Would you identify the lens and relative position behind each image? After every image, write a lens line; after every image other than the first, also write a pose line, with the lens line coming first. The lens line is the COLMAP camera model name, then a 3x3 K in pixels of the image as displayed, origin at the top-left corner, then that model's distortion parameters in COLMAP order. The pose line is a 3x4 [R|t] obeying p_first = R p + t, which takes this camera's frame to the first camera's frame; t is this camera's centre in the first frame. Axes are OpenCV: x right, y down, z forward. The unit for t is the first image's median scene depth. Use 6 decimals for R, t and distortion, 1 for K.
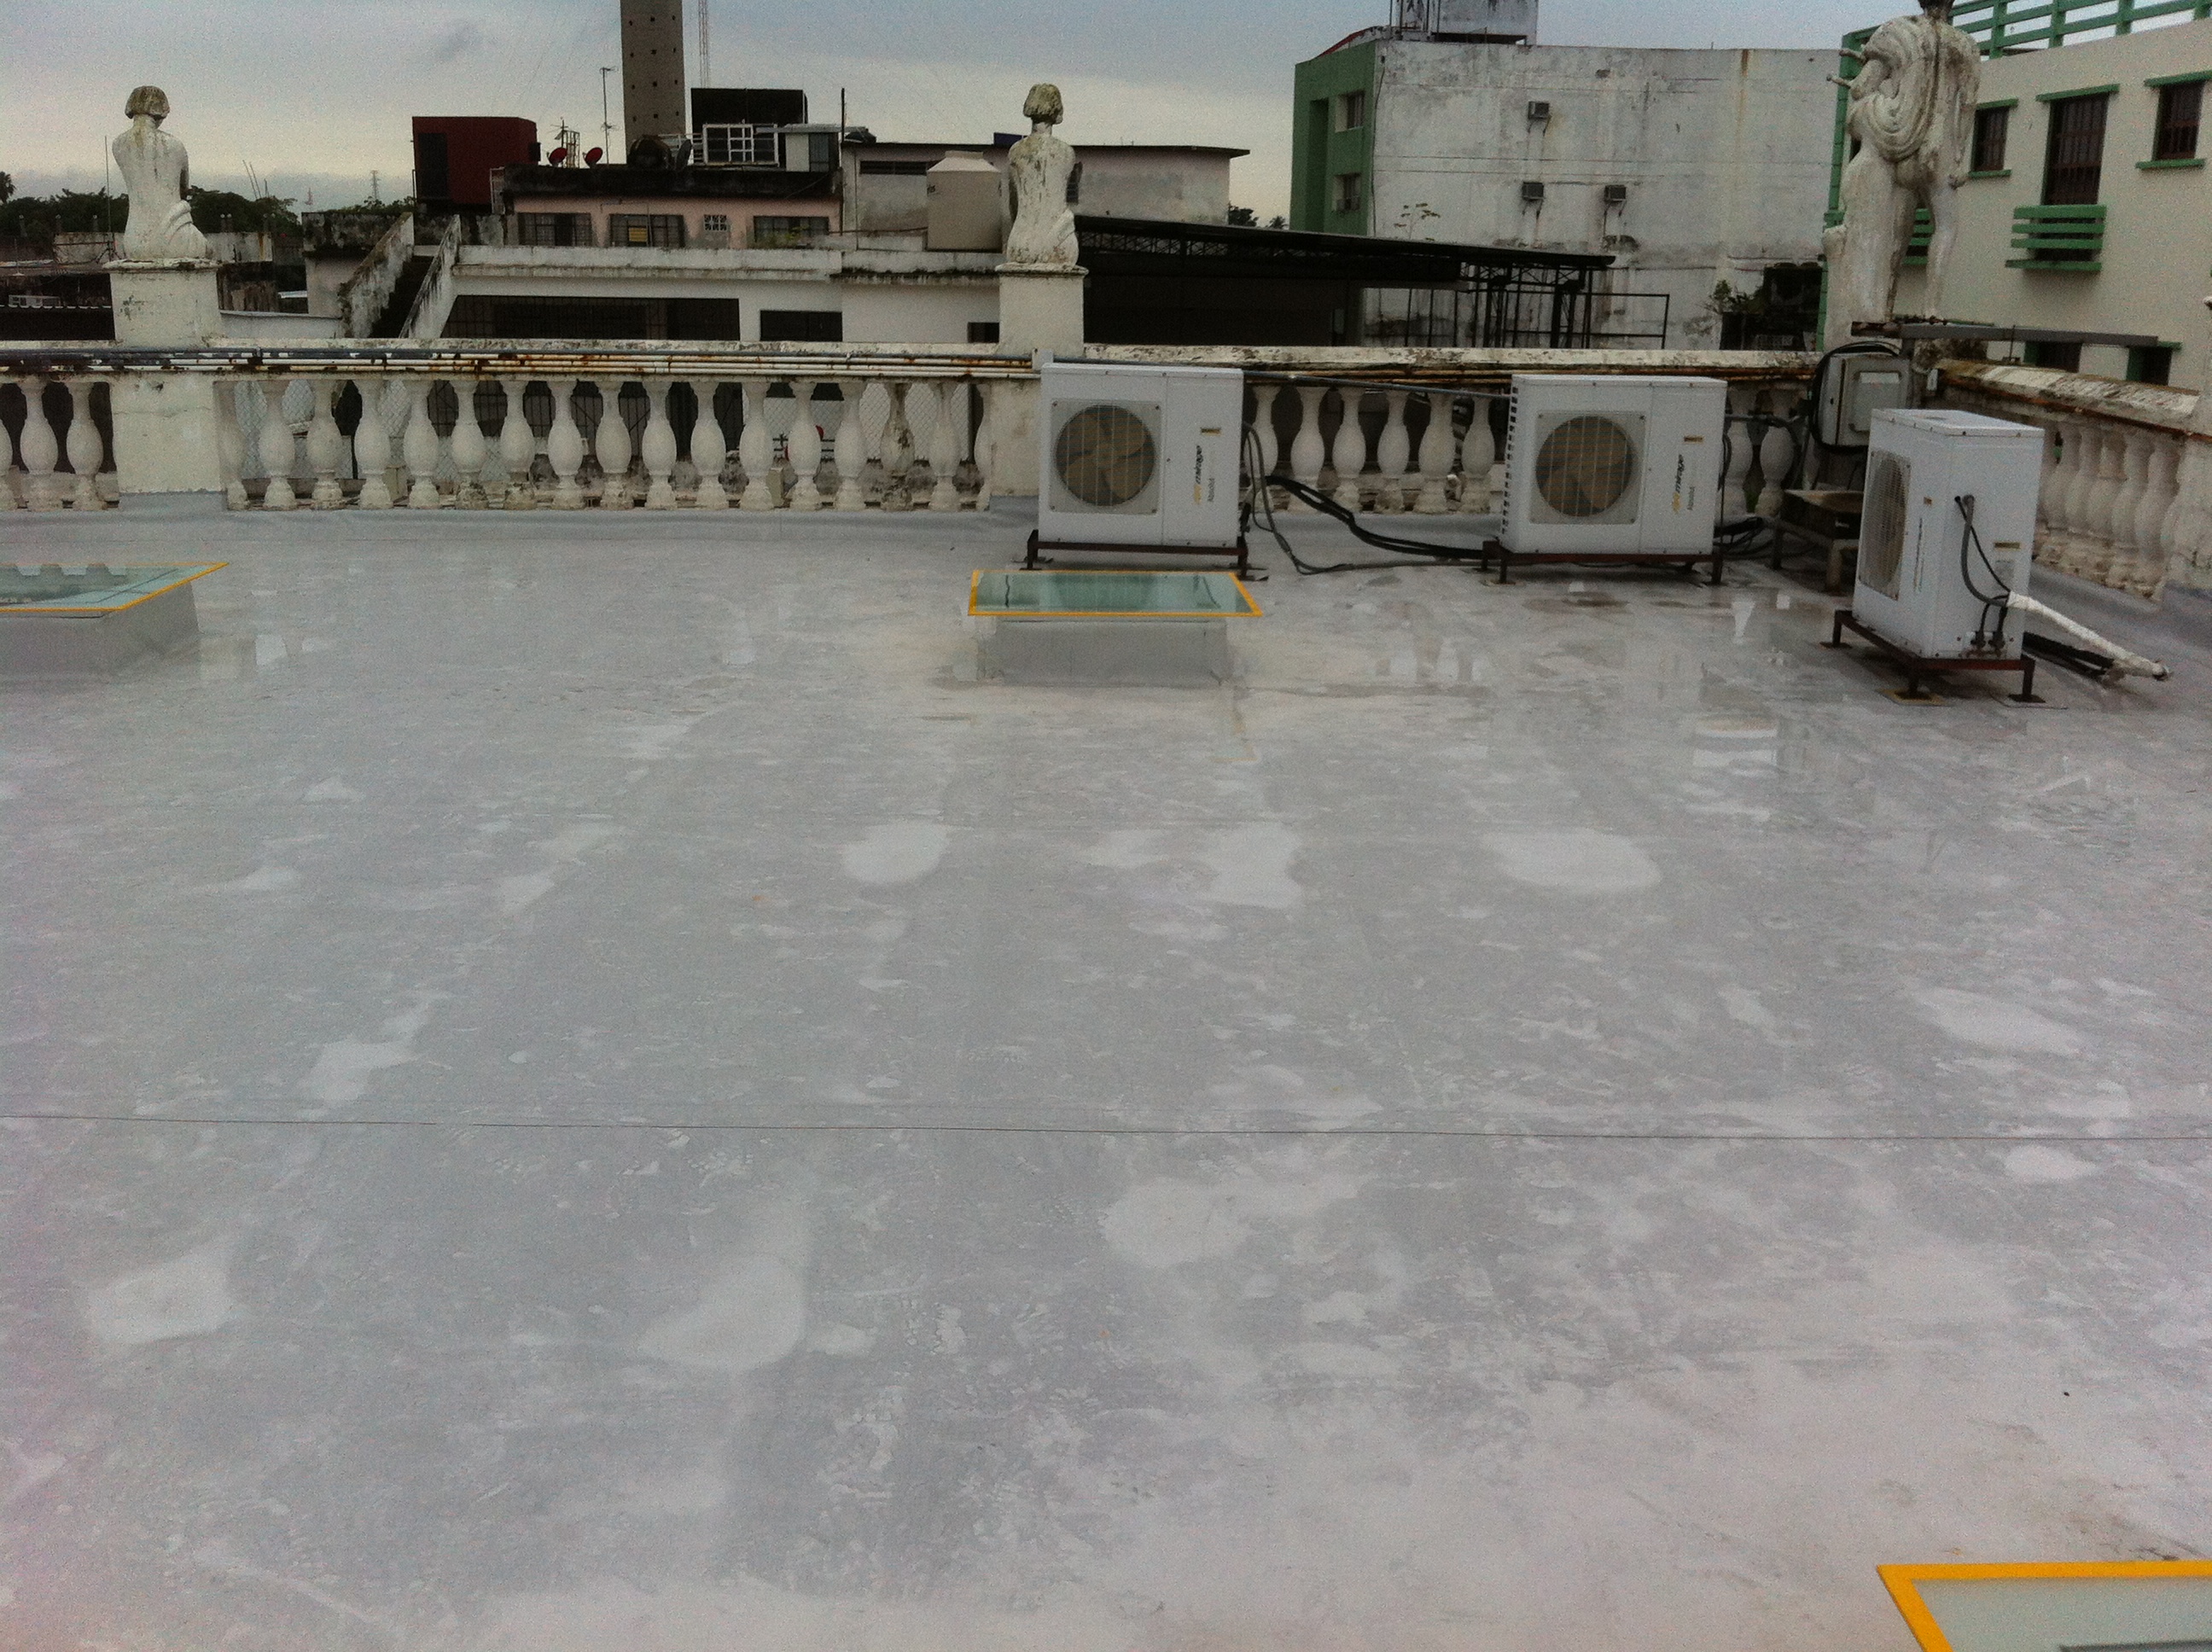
lens RADIAL K [[2191.8, 0, 1157.6], [0, 2191.8, 830.8], [0, 0, 1]] dist [0.084706, -0.260360]
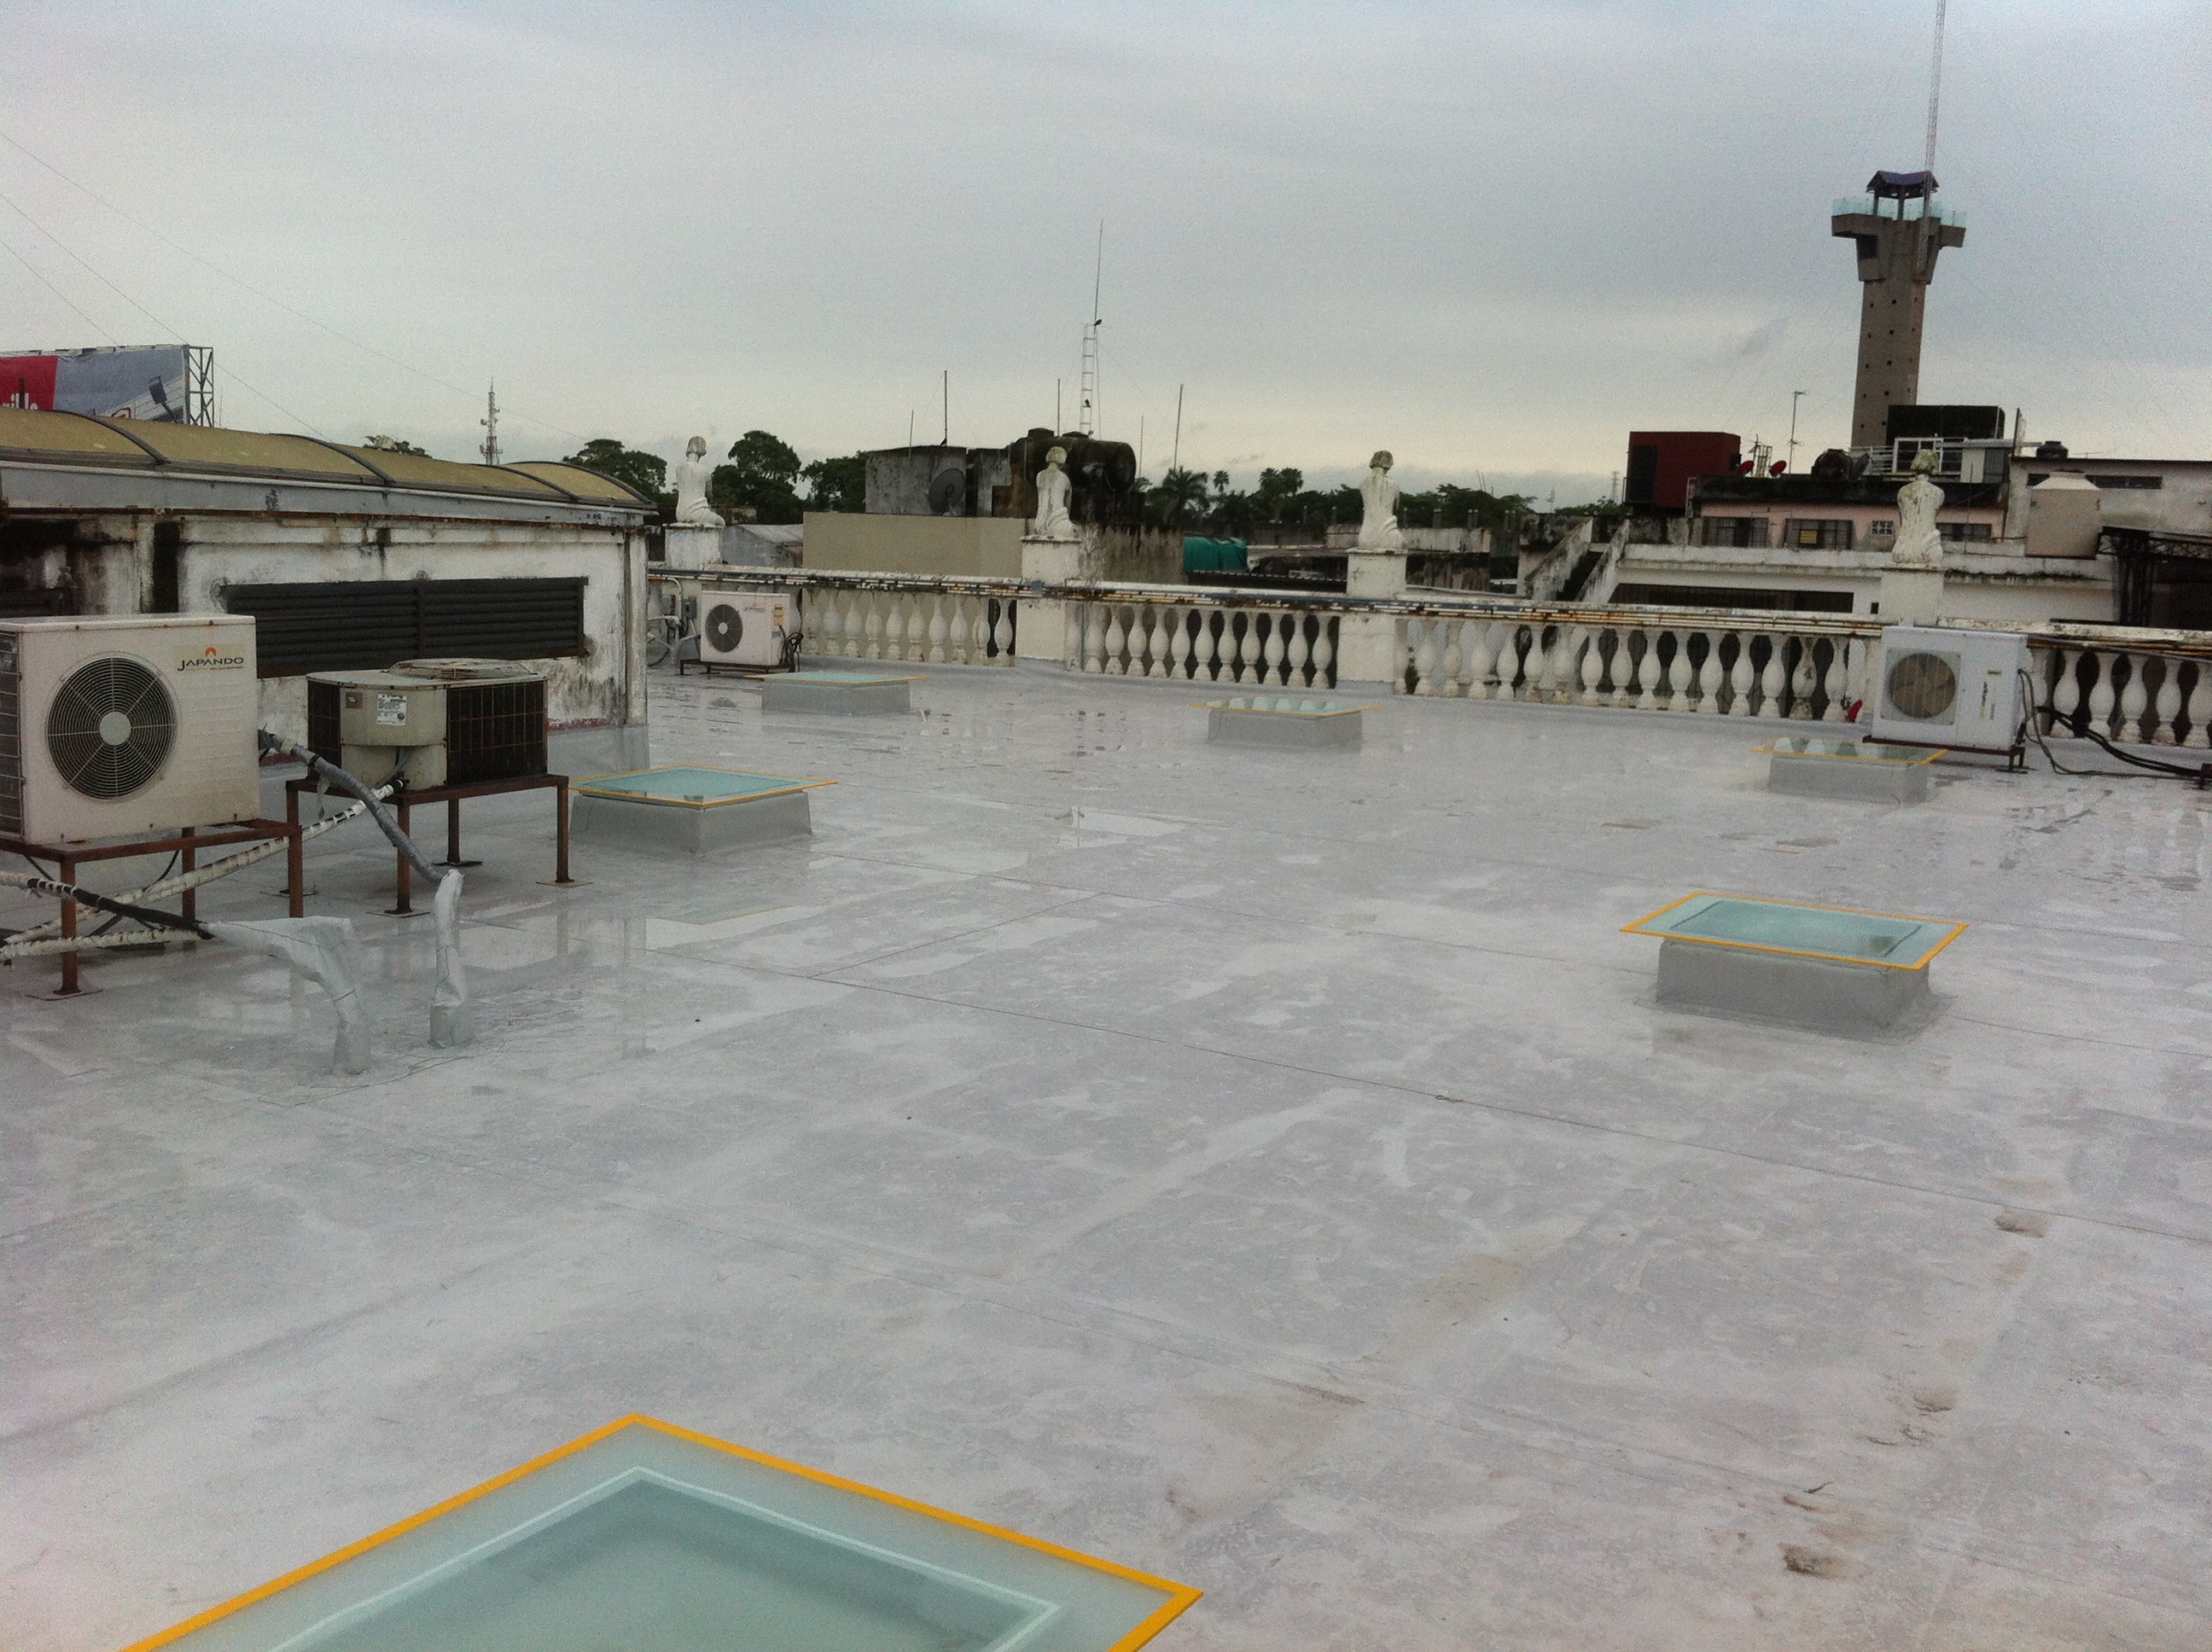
lens RADIAL K [[2191.8, 0, 1157.6], [0, 2191.8, 830.8], [0, 0, 1]] dist [0.084706, -0.260360]
pose [[0.862824, 0.087688, -0.497841, 0.087952], [-0.151501, 0.984426, -0.089178, 0.044162], [0.482267, 0.152368, 0.862671, -0.171312]]
